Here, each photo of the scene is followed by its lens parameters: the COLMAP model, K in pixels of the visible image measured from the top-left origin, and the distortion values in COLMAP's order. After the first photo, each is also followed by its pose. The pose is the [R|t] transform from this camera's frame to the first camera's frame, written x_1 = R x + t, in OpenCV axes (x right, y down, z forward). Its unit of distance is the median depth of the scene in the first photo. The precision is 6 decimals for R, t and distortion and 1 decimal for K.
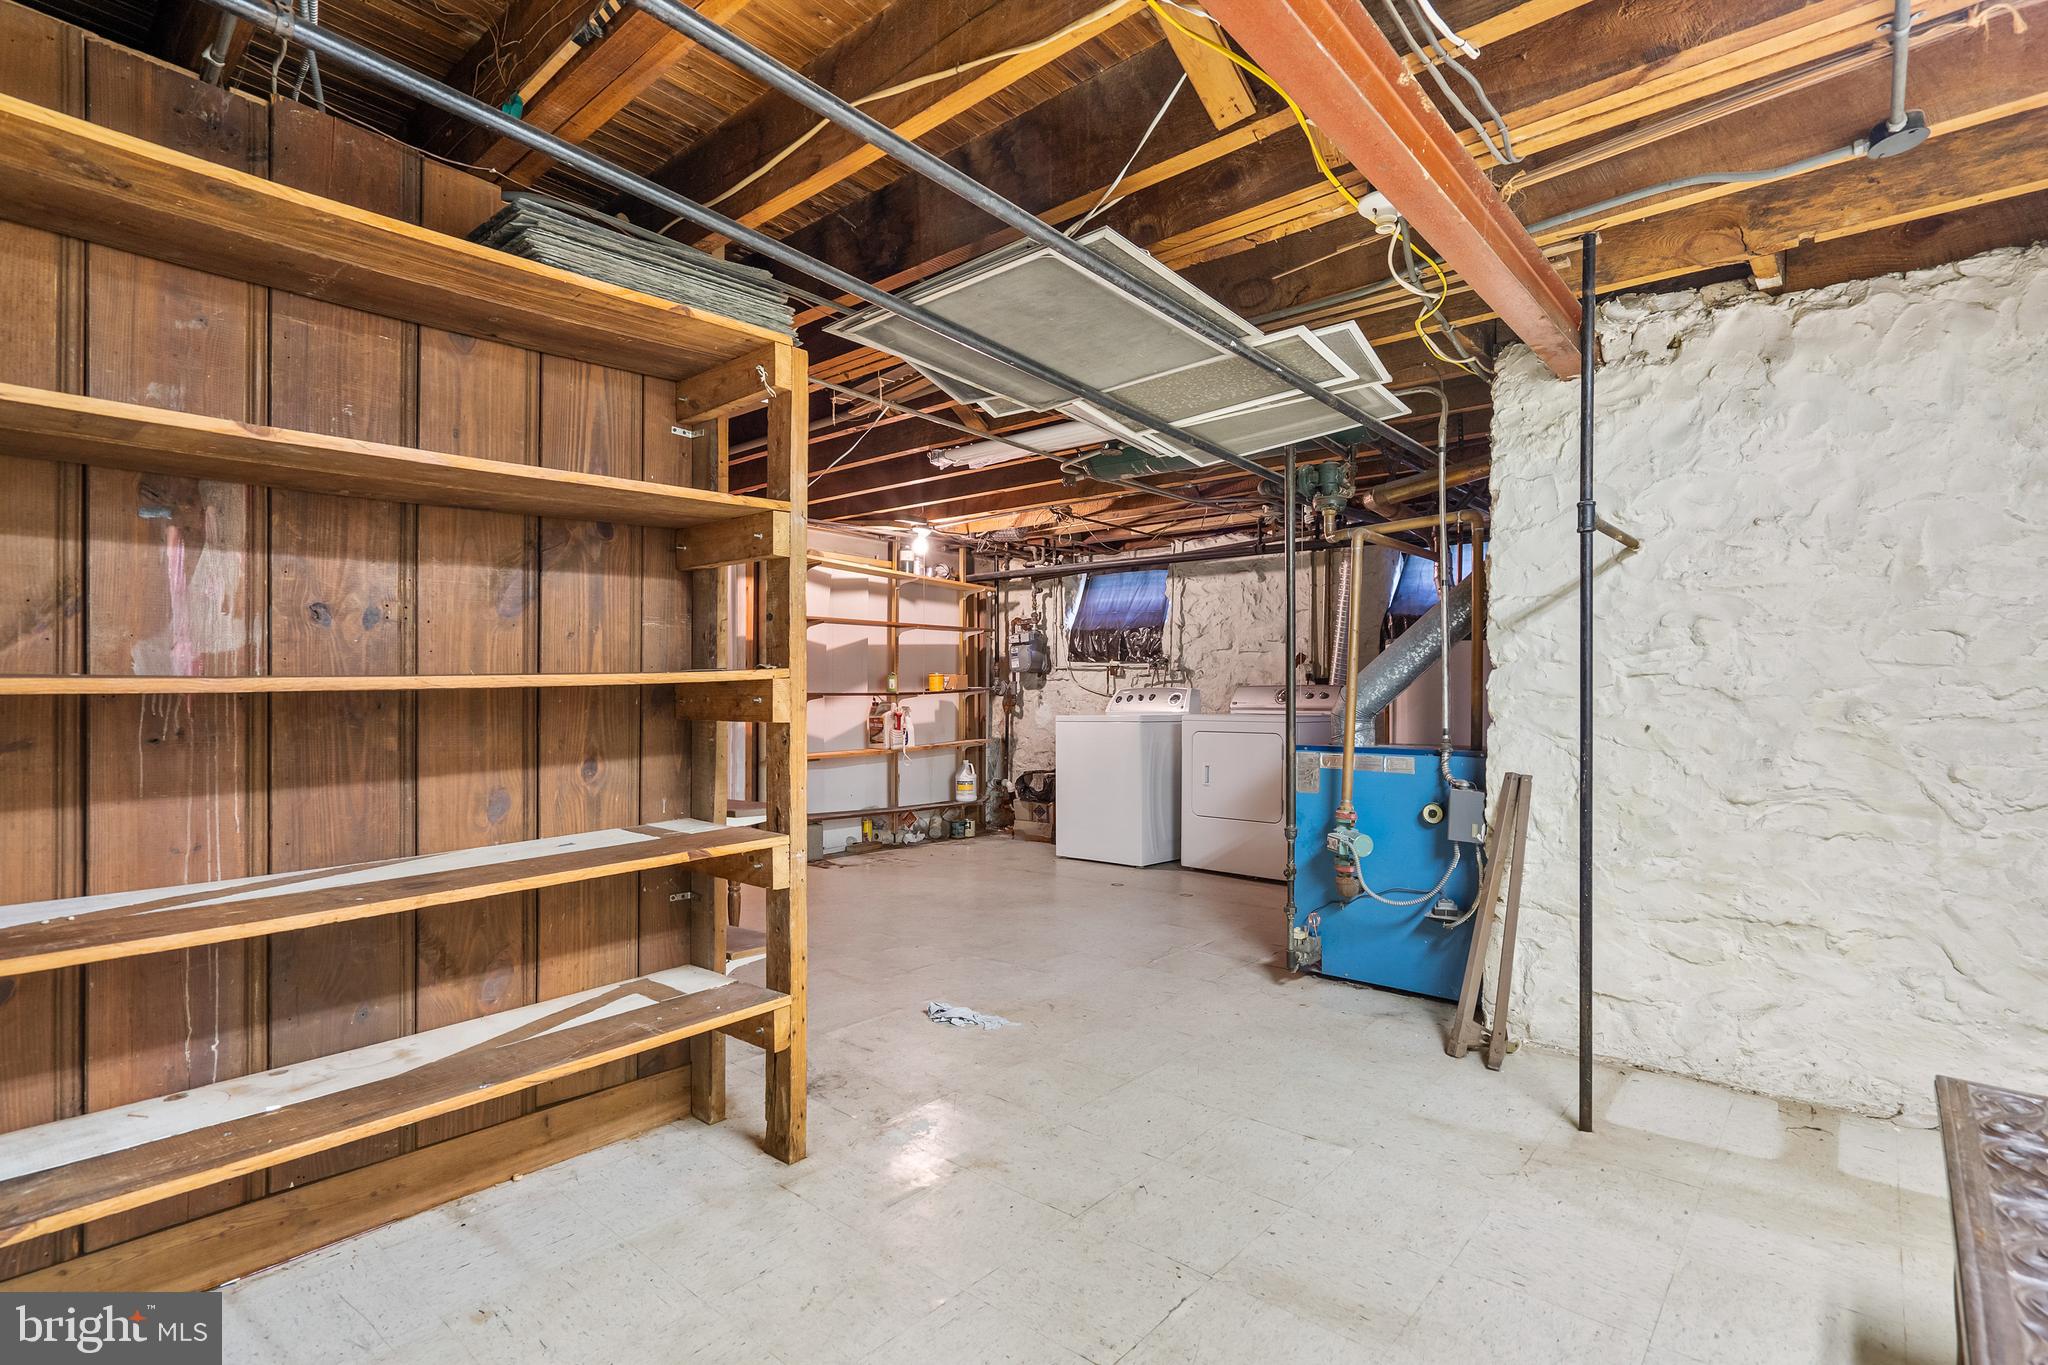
lens RADIAL K [[958.8, 0, 1012.1], [0, 958.8, 691.0], [0, 0, 1]] dist [-0.000369, 0.001271]
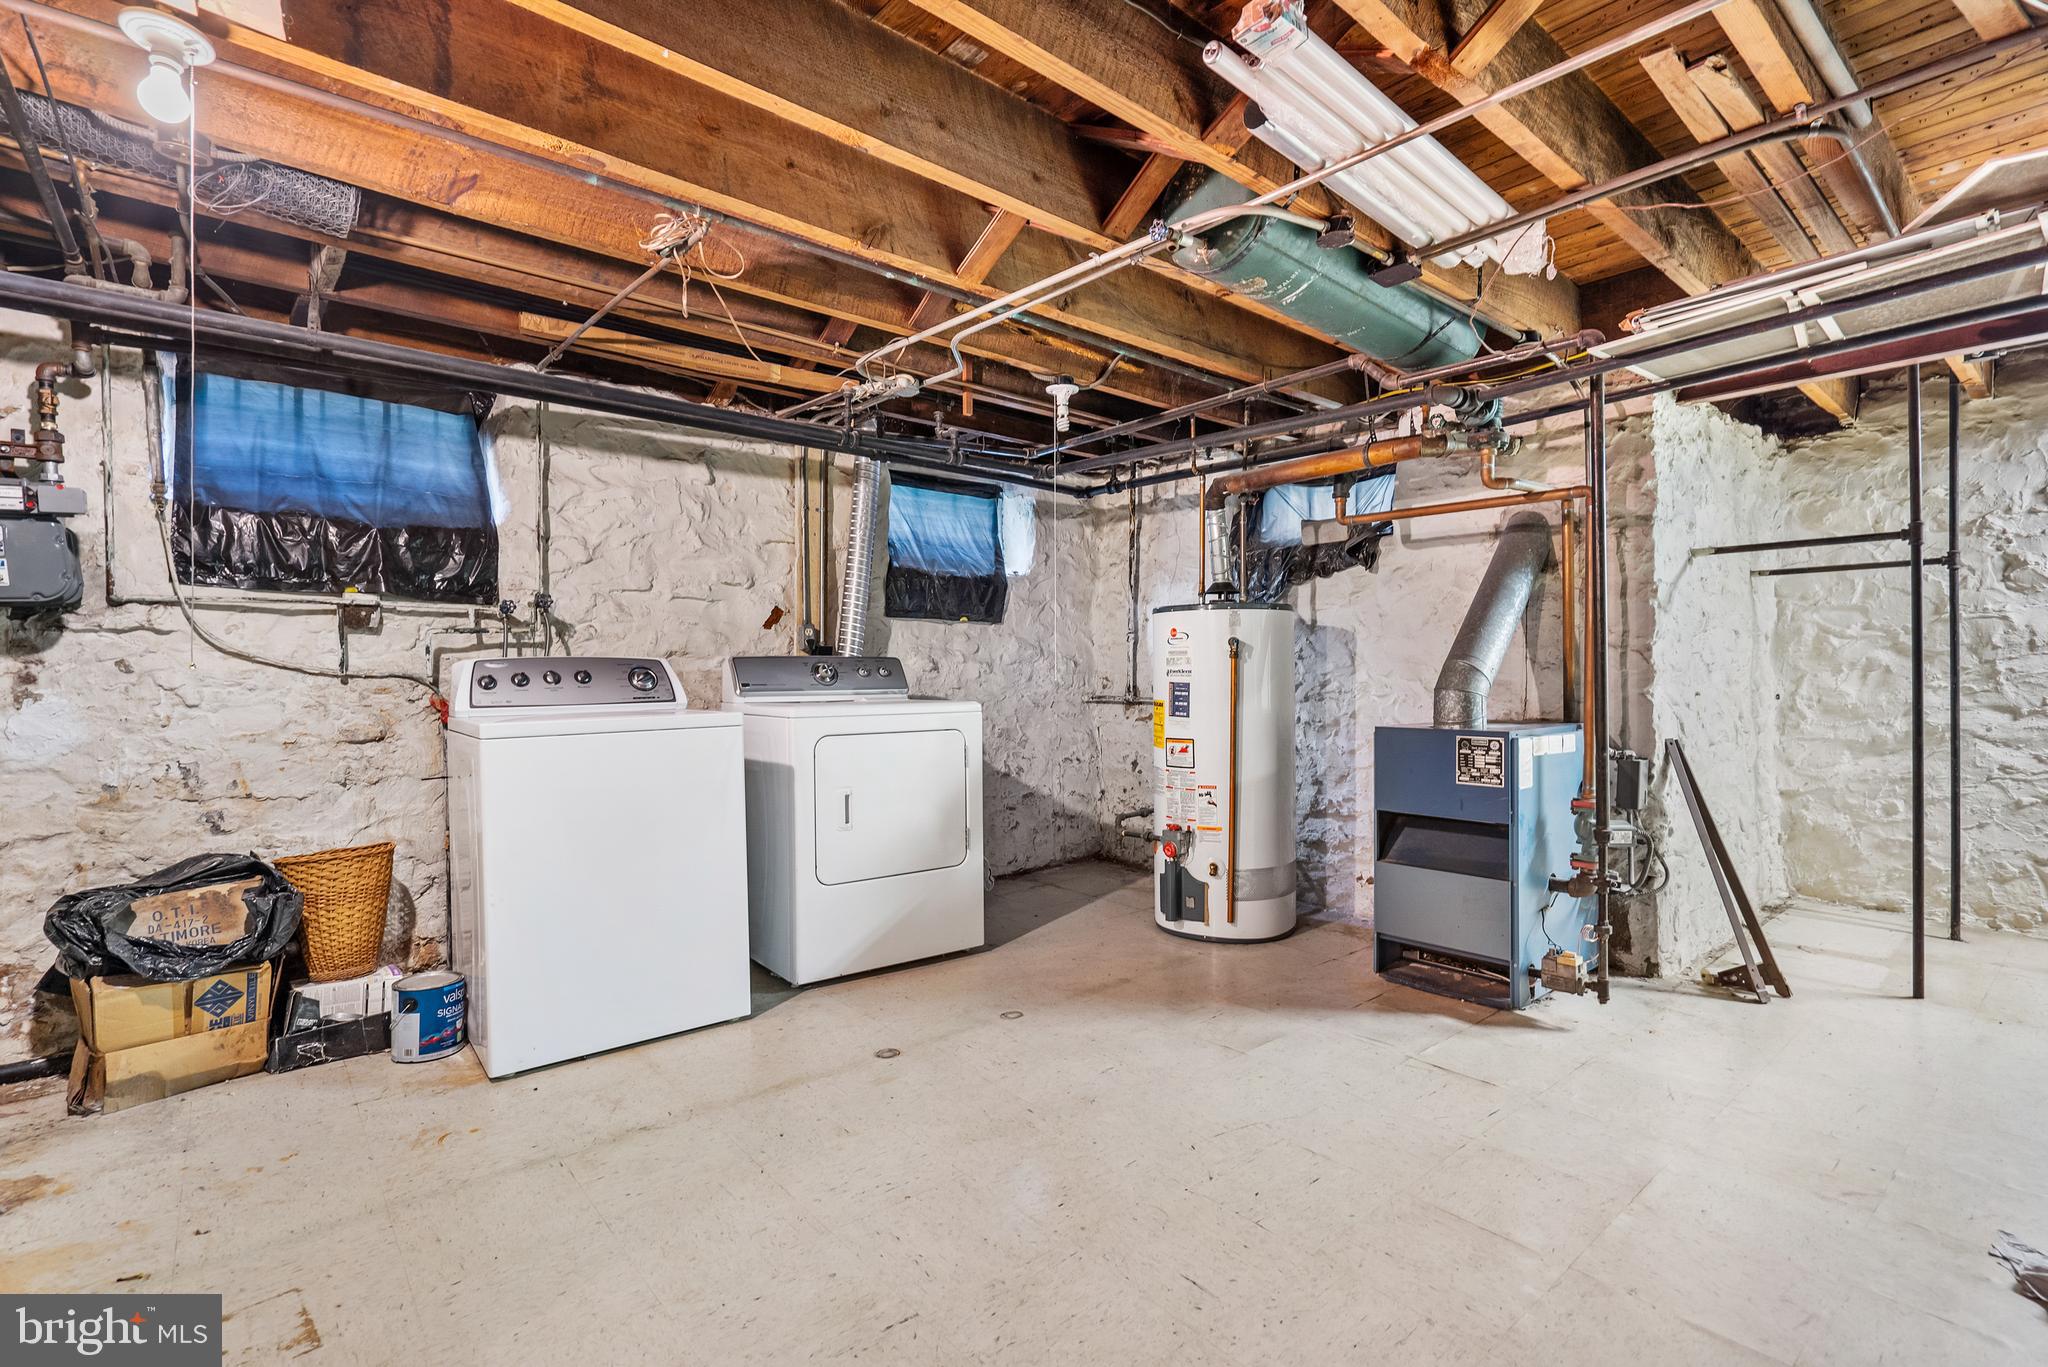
lens RADIAL K [[958.8, 0, 1024.2], [0, 958.8, 676.4], [0, 0, 1]] dist [-0.000369, 0.001271]
pose [[0.136188, -0.003356, 0.990677, -0.301836], [-0.001383, 0.999993, 0.003577, 0.004247], [-0.990682, -0.001857, 0.136183, 0.701676]]
